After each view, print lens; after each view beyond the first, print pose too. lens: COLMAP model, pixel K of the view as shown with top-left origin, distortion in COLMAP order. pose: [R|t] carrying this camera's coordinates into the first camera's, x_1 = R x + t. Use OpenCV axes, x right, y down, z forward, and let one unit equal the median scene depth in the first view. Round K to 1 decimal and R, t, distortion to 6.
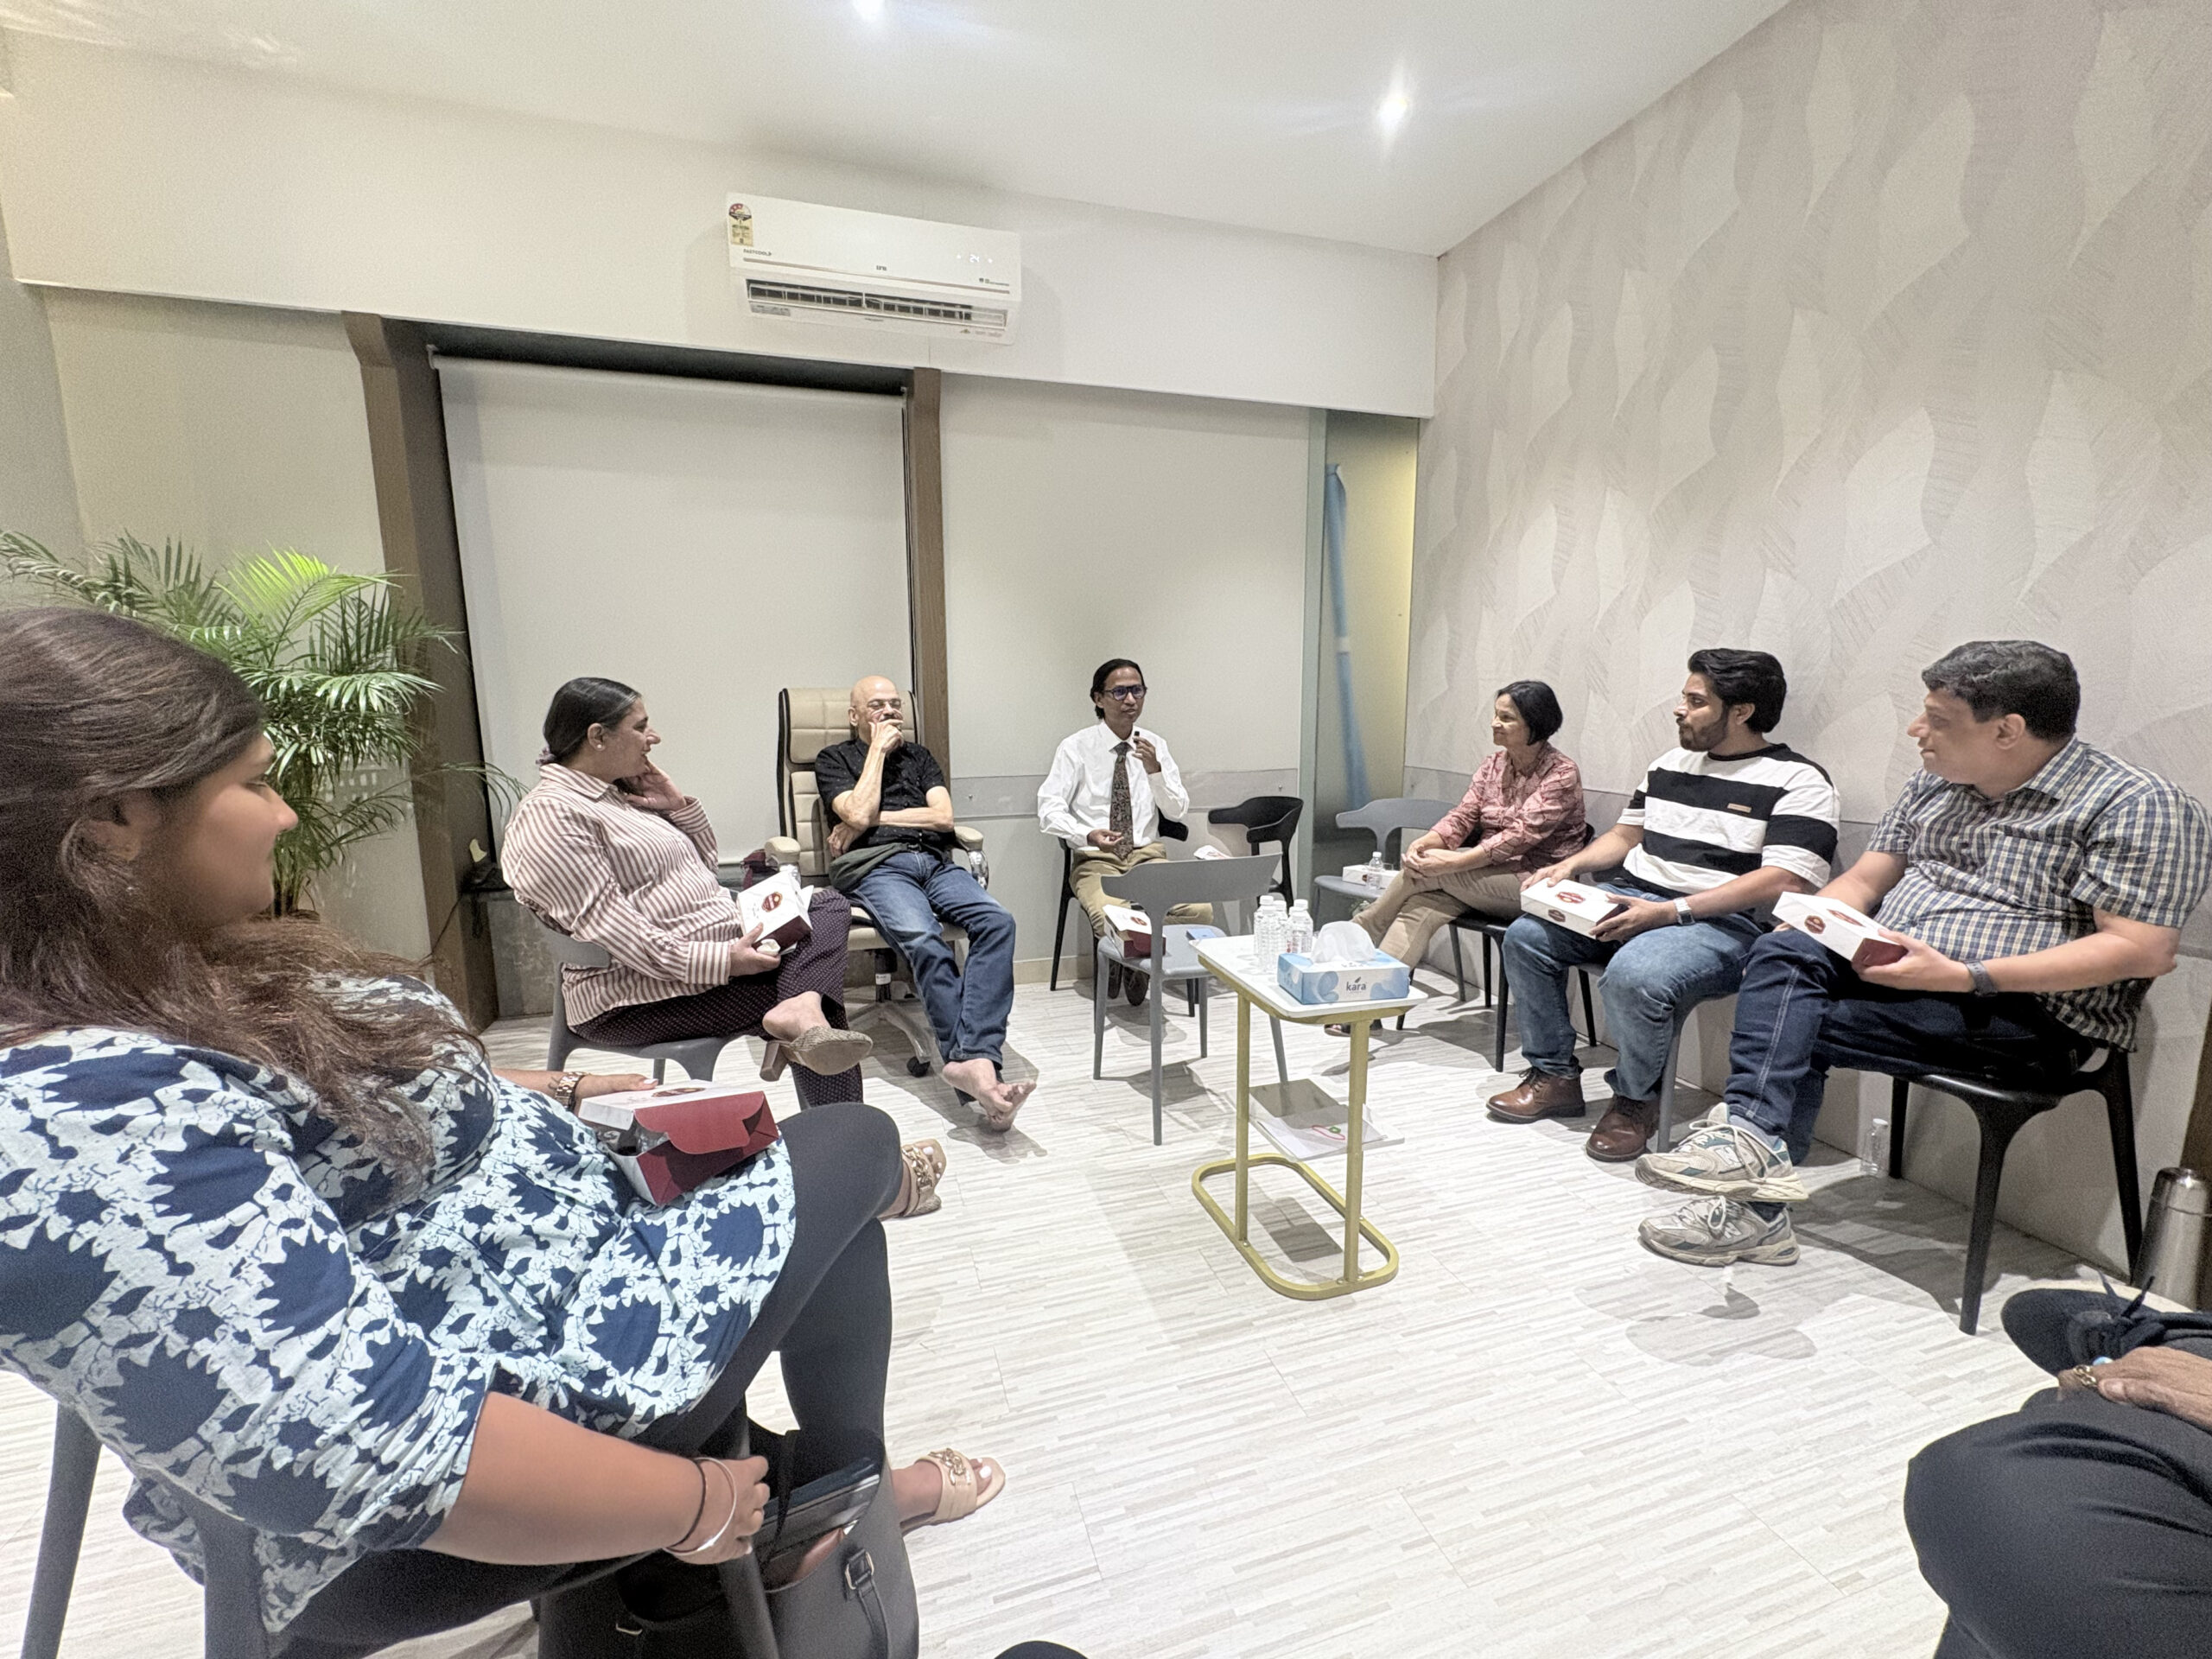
lens RADIAL K [[880.6, 0, 1104.9], [0, 880.6, 837.3], [0, 0, 1]] dist [-0.000450, 0.000979]
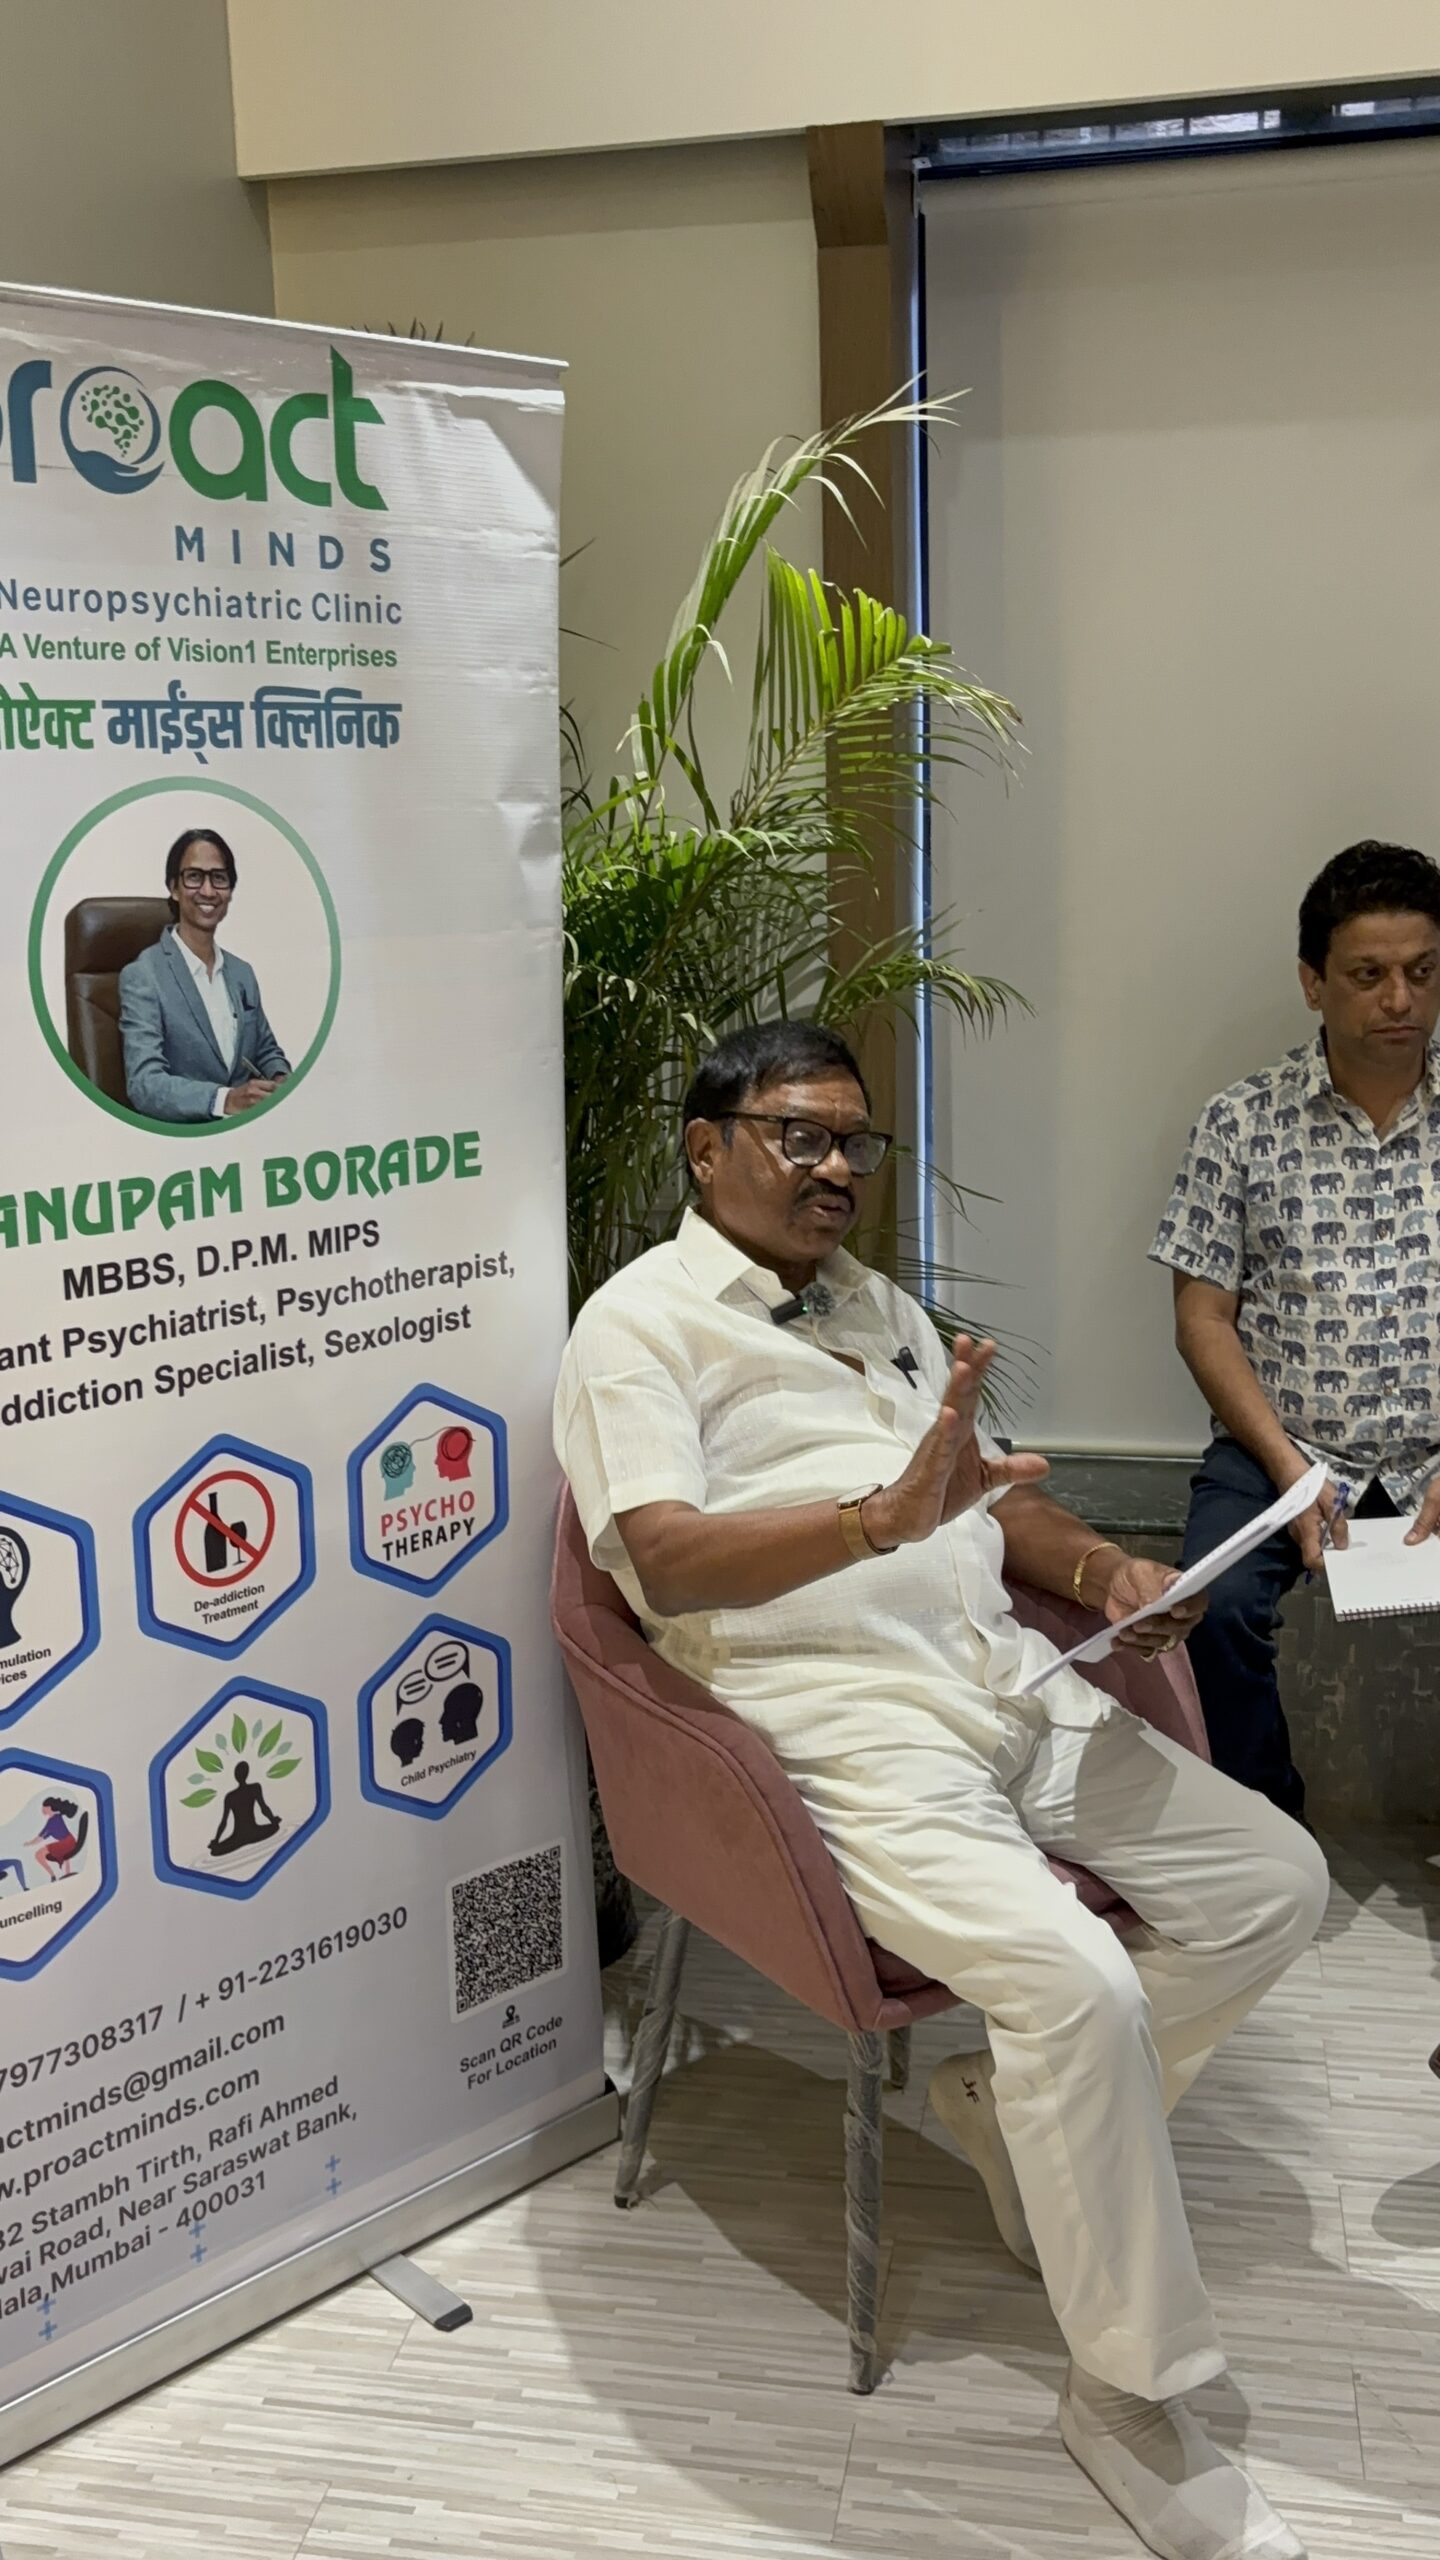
lens RADIAL K [[2340.9, 0, 702.2], [0, 2340.9, 1285.6], [0, 0, 1]] dist [0.037512, 0.000000]
pose [[0.876611, 0.079985, -0.474505, -0.307303], [-0.052729, 0.996117, 0.070497, -0.117969], [0.478302, -0.036778, 0.877425, -0.015506]]
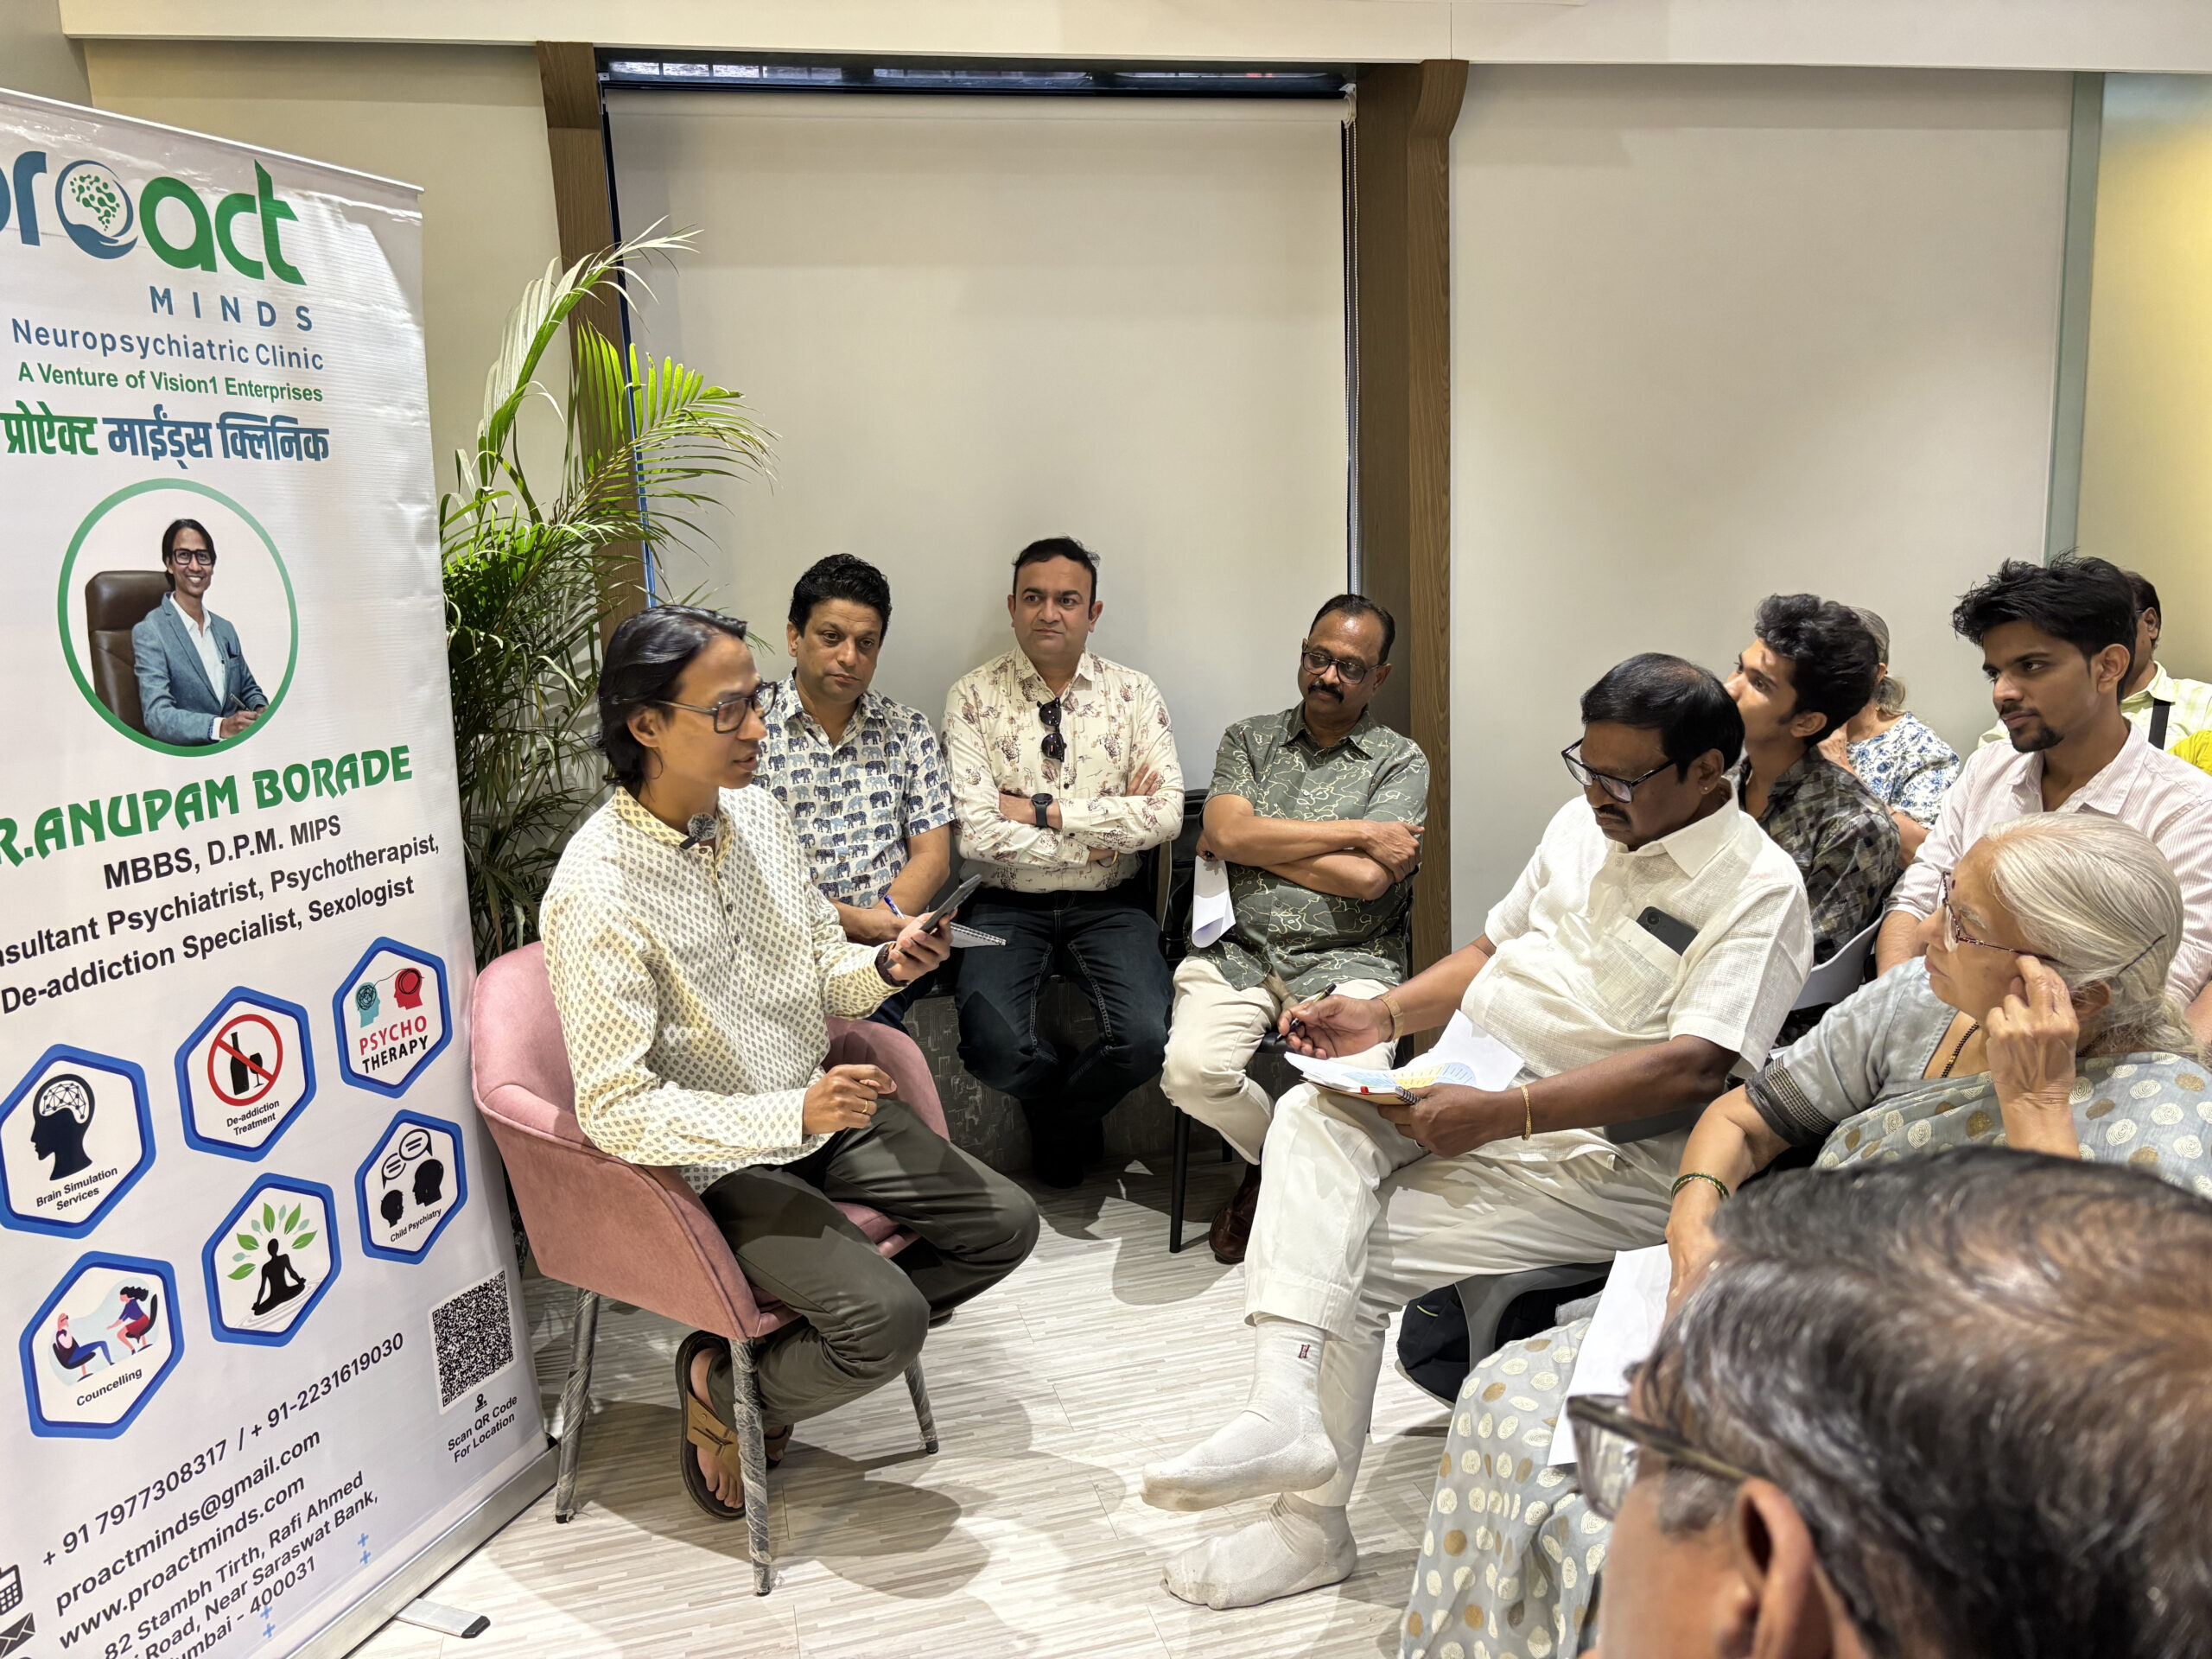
lens RADIAL K [[1656.7, 0, 1102.1], [0, 1656.7, 848.4], [0, 0, 1]] dist [0.045943, -0.057330]
pose [[0.997928, -0.029031, -0.057416, -0.398779], [0.031154, 0.998851, 0.036422, -0.079350], [0.056293, -0.038135, 0.997686, -0.102953]]
